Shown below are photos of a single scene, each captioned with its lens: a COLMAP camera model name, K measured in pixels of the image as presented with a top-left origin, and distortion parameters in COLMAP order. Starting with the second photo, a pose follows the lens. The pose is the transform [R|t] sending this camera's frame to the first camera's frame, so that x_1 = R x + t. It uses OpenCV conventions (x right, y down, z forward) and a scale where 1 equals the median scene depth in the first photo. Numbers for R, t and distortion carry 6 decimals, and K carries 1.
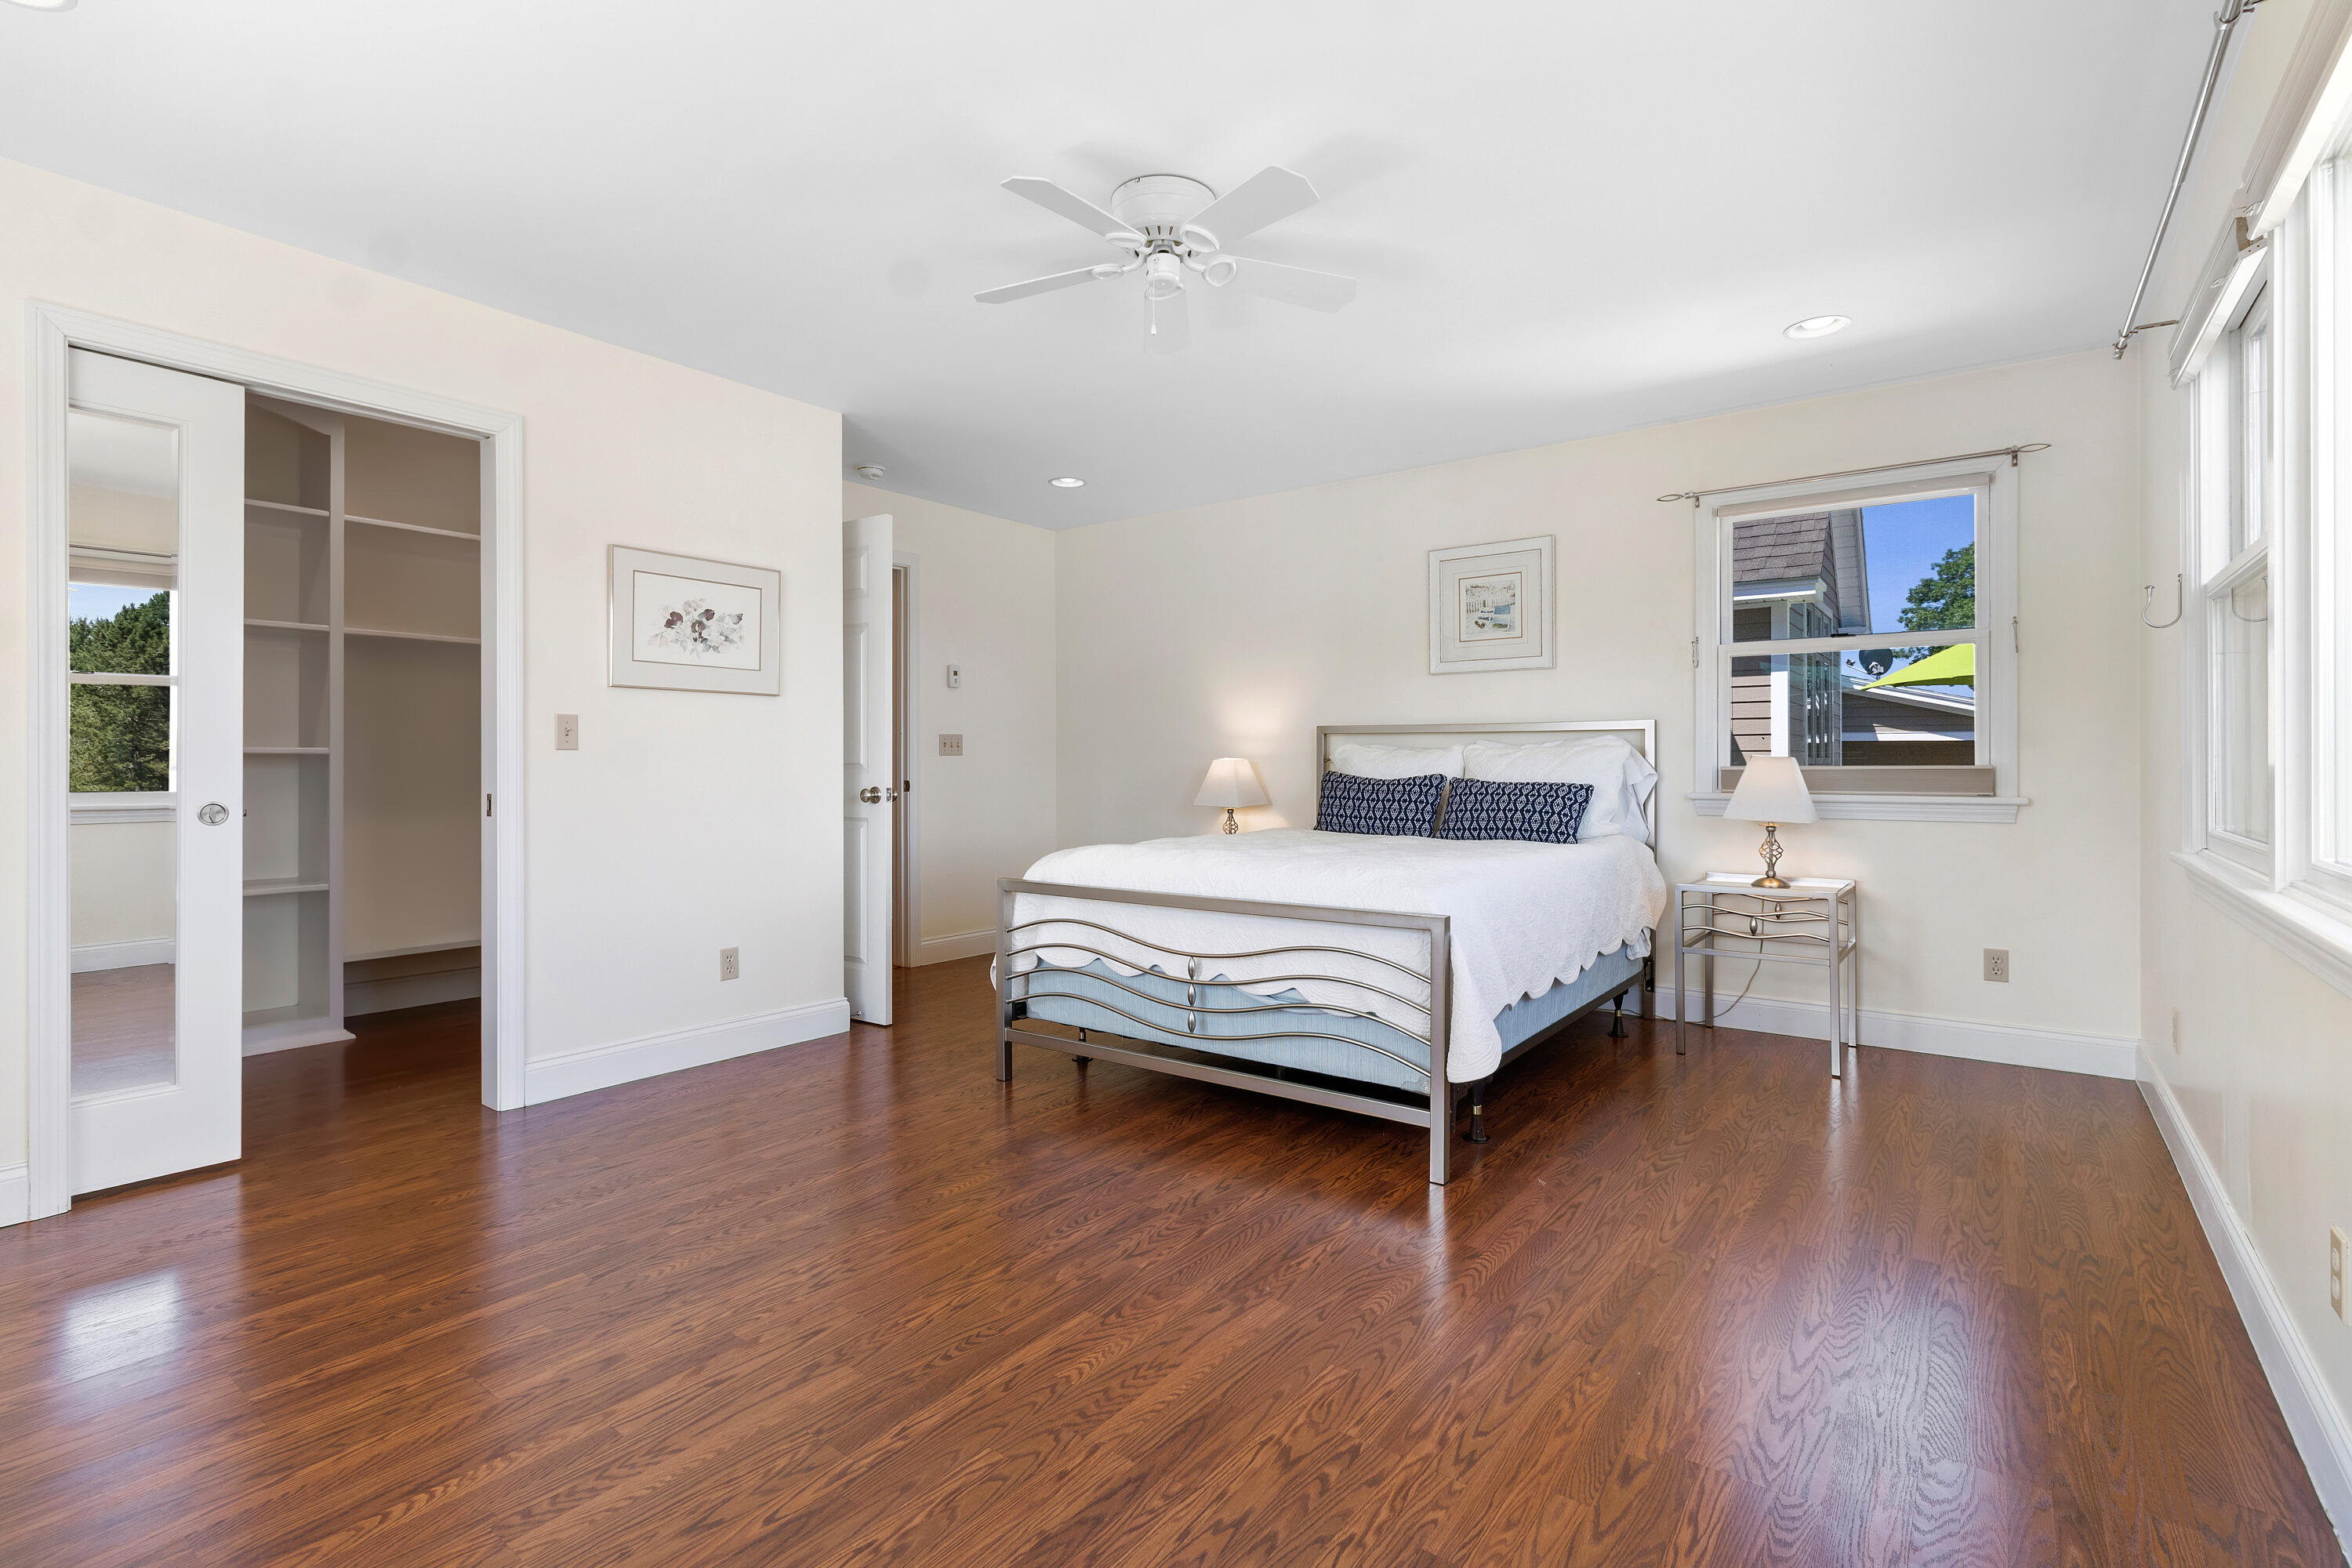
lens RADIAL K [[1088.5, 0, 1184.0], [0, 1088.5, 769.9], [0, 0, 1]] dist [0.001500, -0.000159]
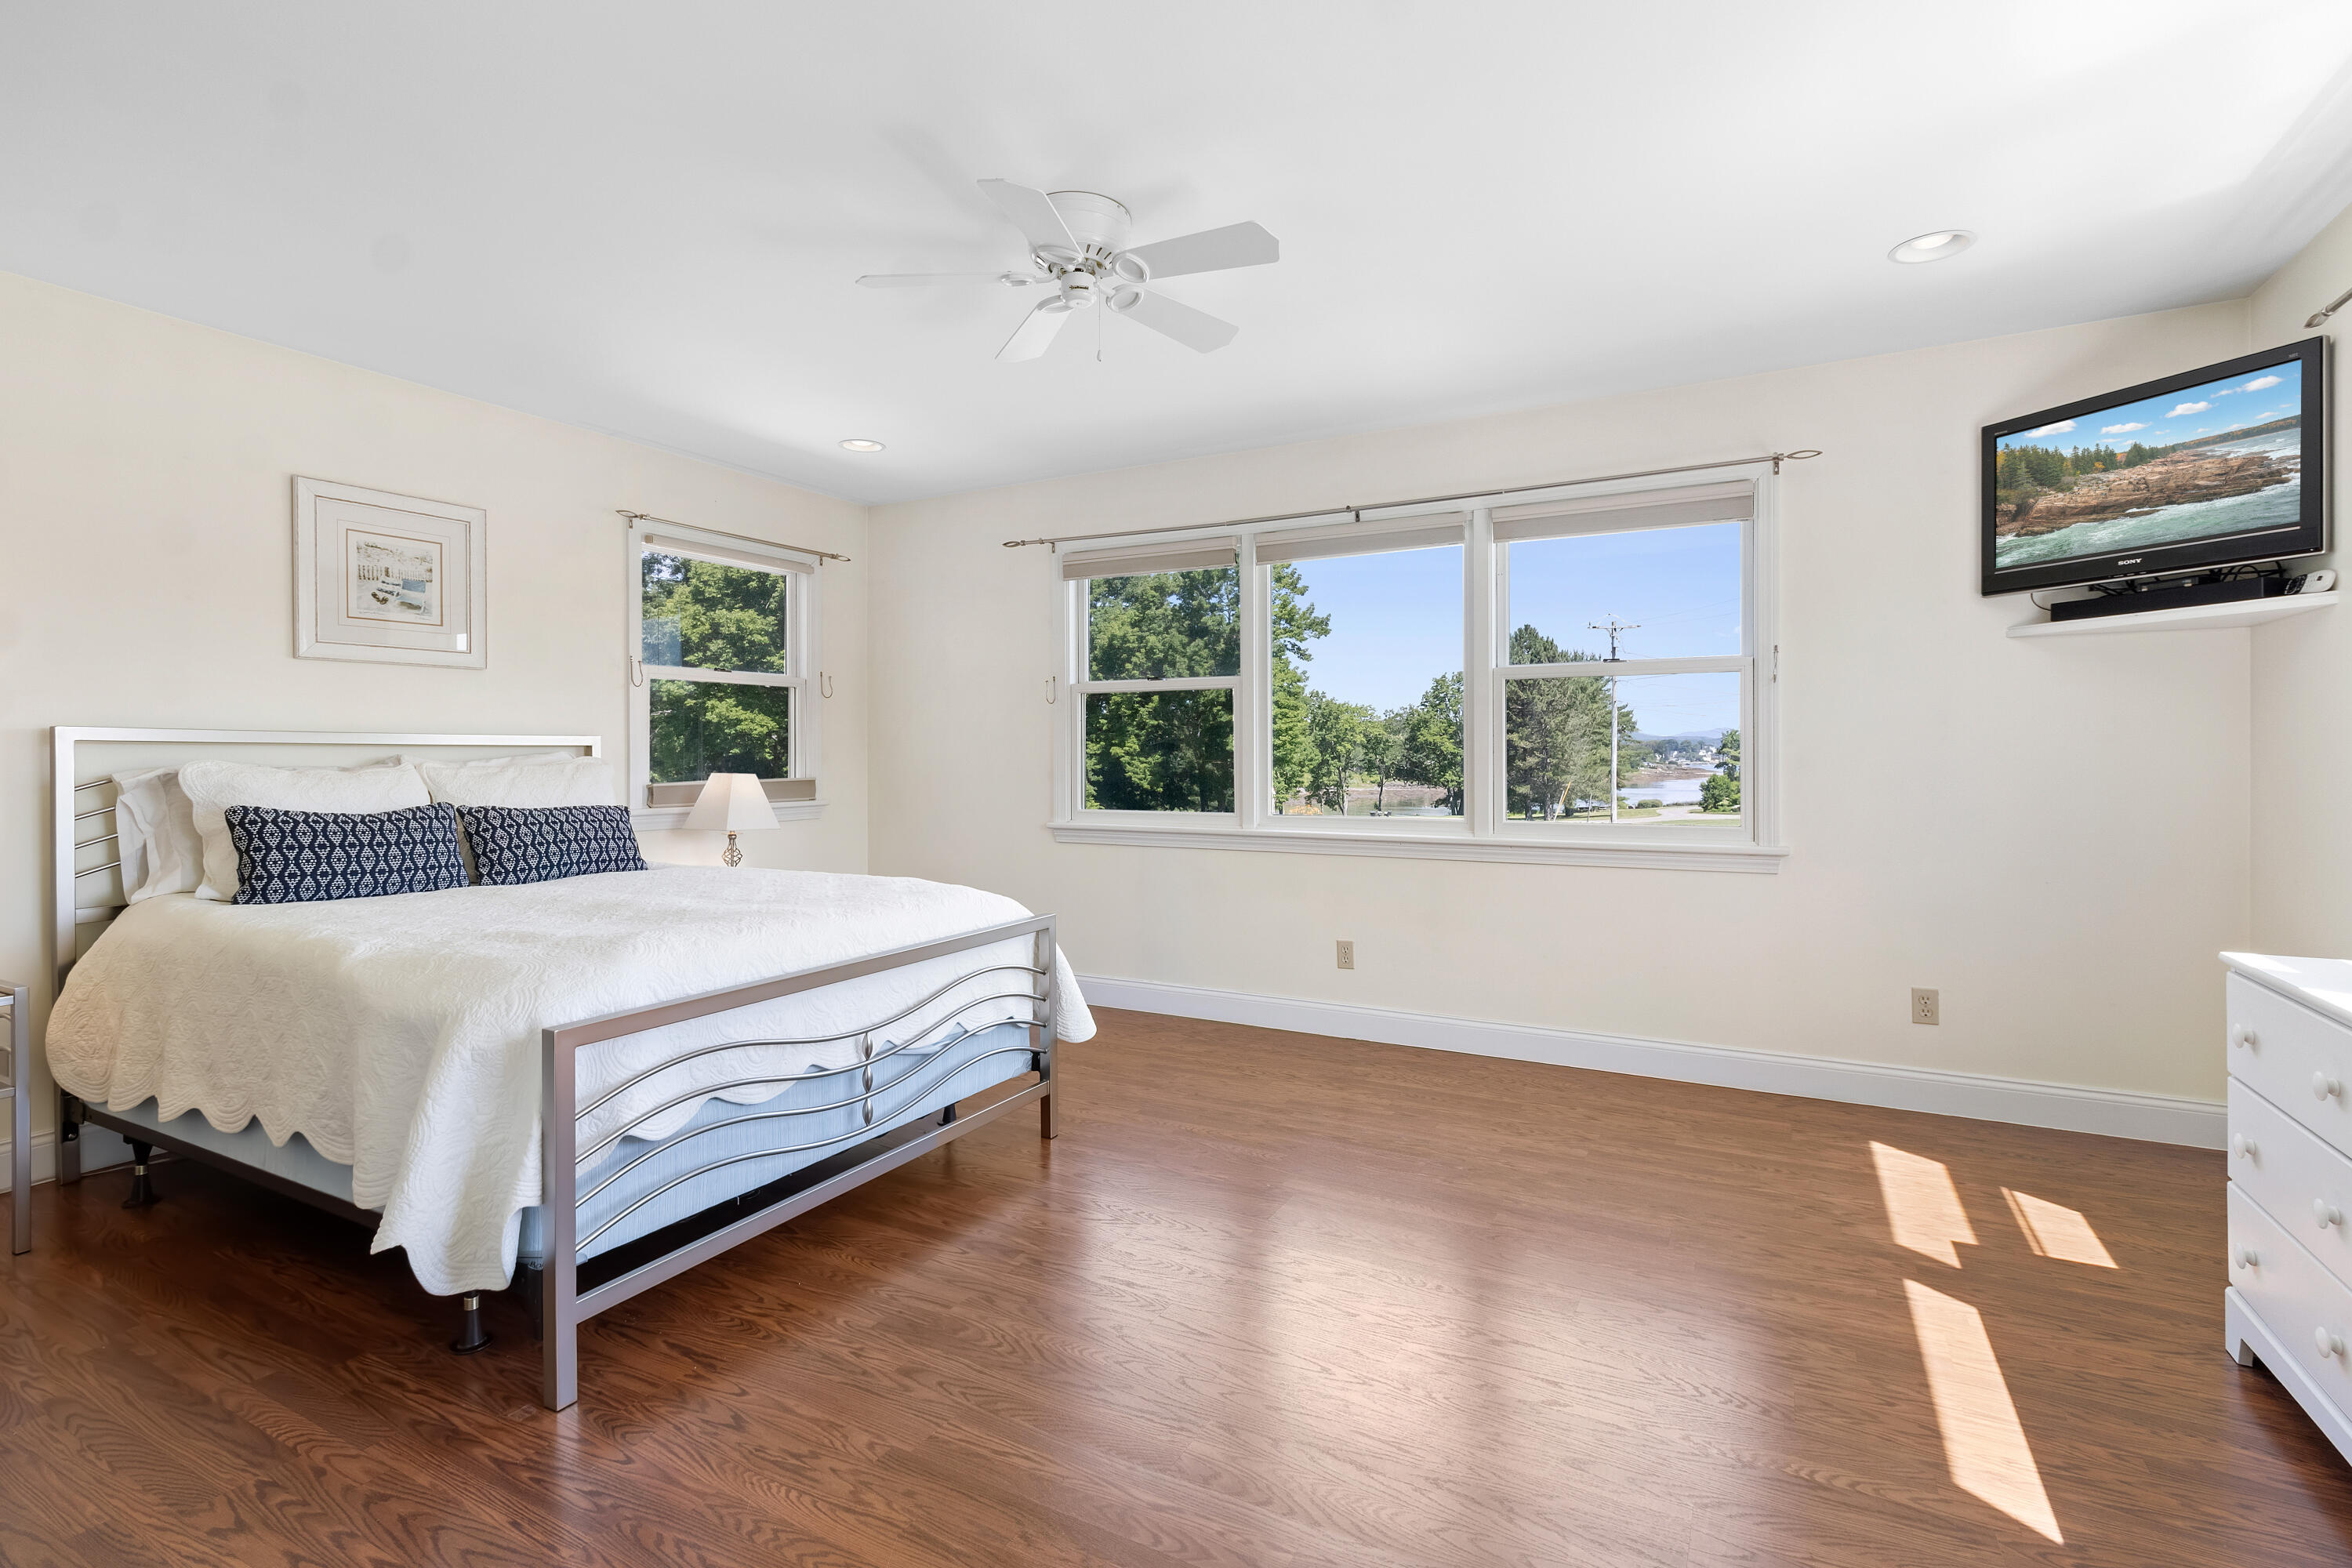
lens RADIAL K [[1088.5, 0, 1175.4], [0, 1088.5, 766.7], [0, 0, 1]] dist [0.001500, -0.000159]
pose [[-0.136075, -0.009605, 0.990652, -0.775351], [0.009043, 0.999899, 0.010937, -0.032623], [-0.990657, 0.010447, -0.135974, 0.817005]]
